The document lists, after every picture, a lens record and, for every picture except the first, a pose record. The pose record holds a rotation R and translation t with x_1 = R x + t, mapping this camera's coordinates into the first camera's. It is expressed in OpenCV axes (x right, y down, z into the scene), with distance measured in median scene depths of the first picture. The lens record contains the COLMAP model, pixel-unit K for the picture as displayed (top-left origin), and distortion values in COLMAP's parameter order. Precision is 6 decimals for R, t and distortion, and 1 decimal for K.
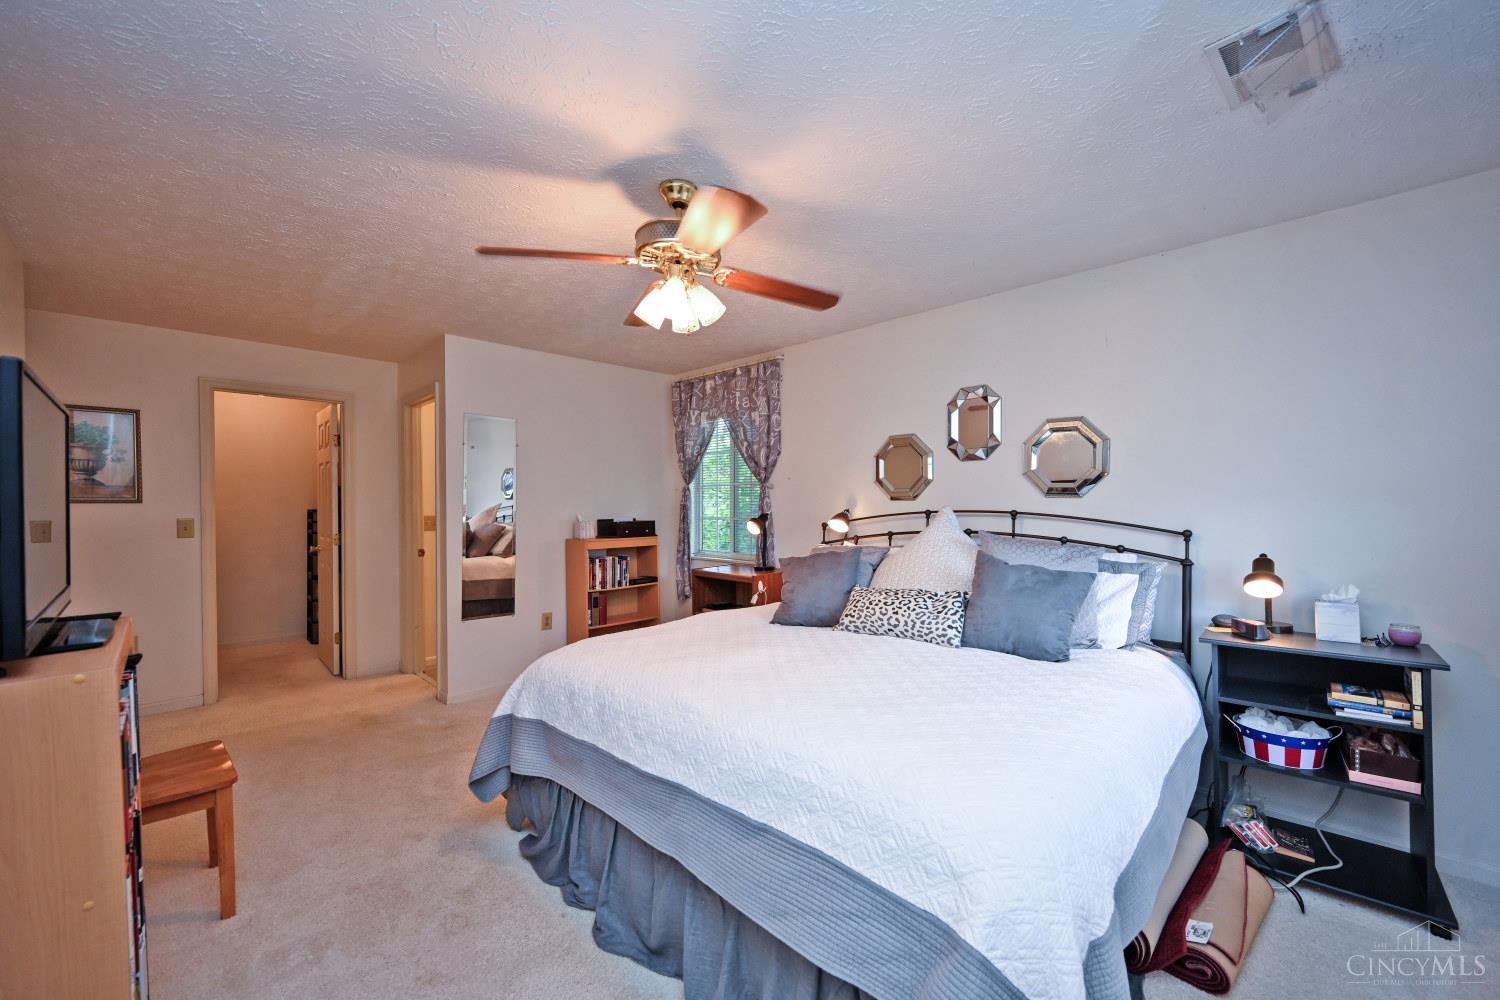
lens RADIAL K [[592.8, 0, 748.9], [0, 592.8, 501.2], [0, 0, 1]] dist [0.000725, 0.000296]
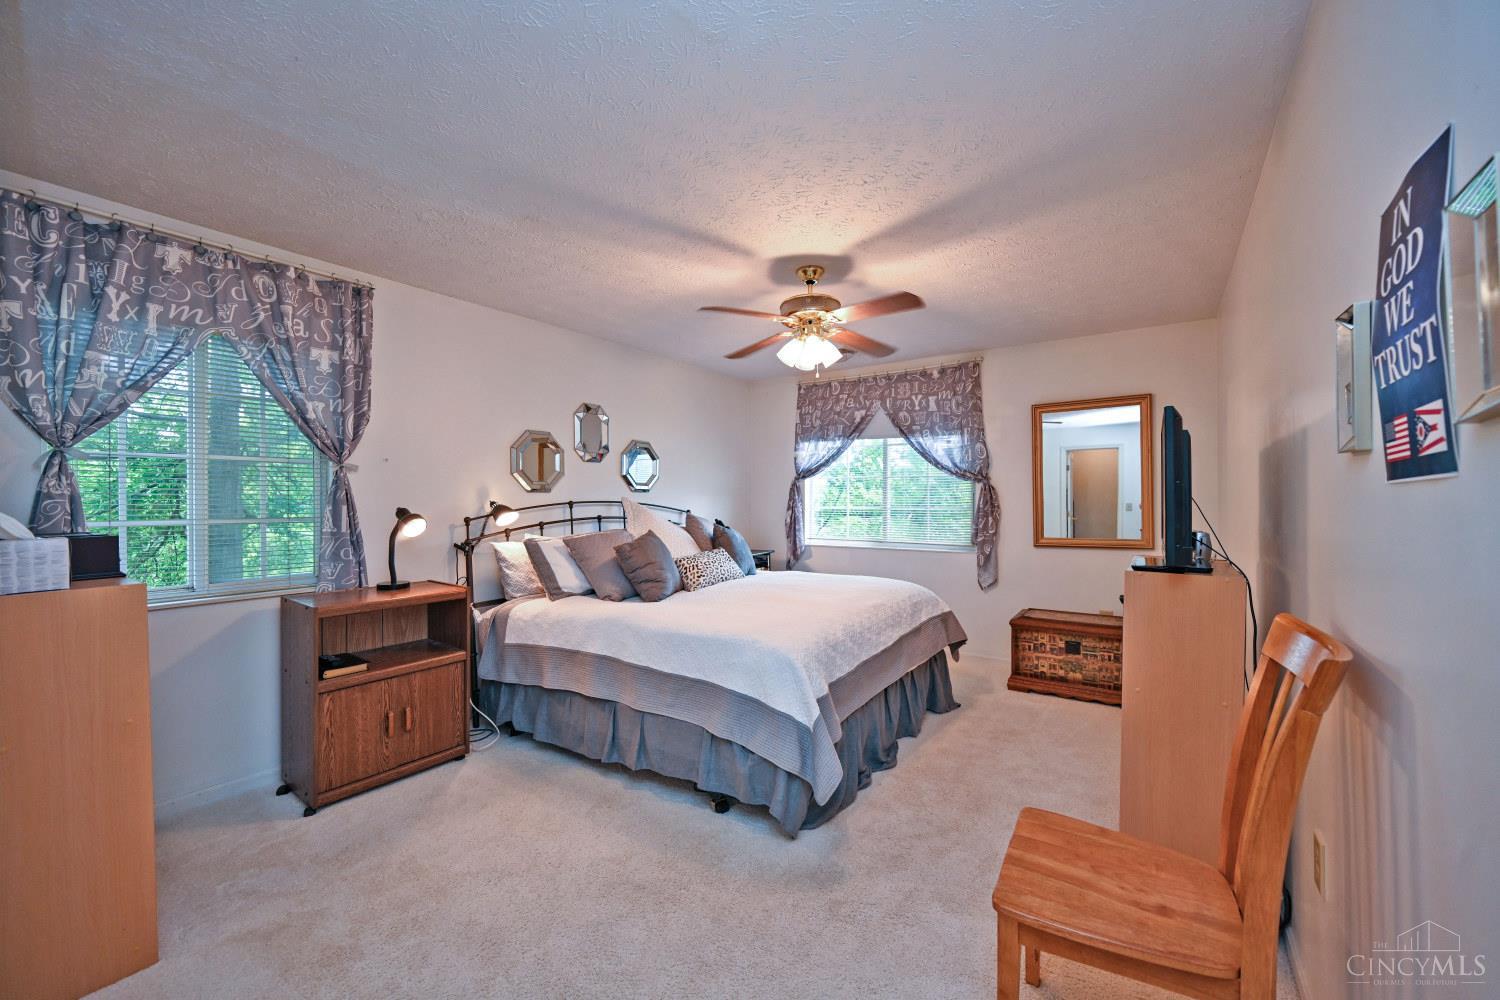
lens RADIAL K [[592.8, 0, 750.0], [0, 592.8, 495.4], [0, 0, 1]] dist [0.000725, 0.000296]
pose [[-0.161715, 0.007546, 0.986809, -0.639442], [0.007737, 0.999950, -0.006378, 0.011038], [-0.986807, 0.006604, -0.161766, 0.611860]]
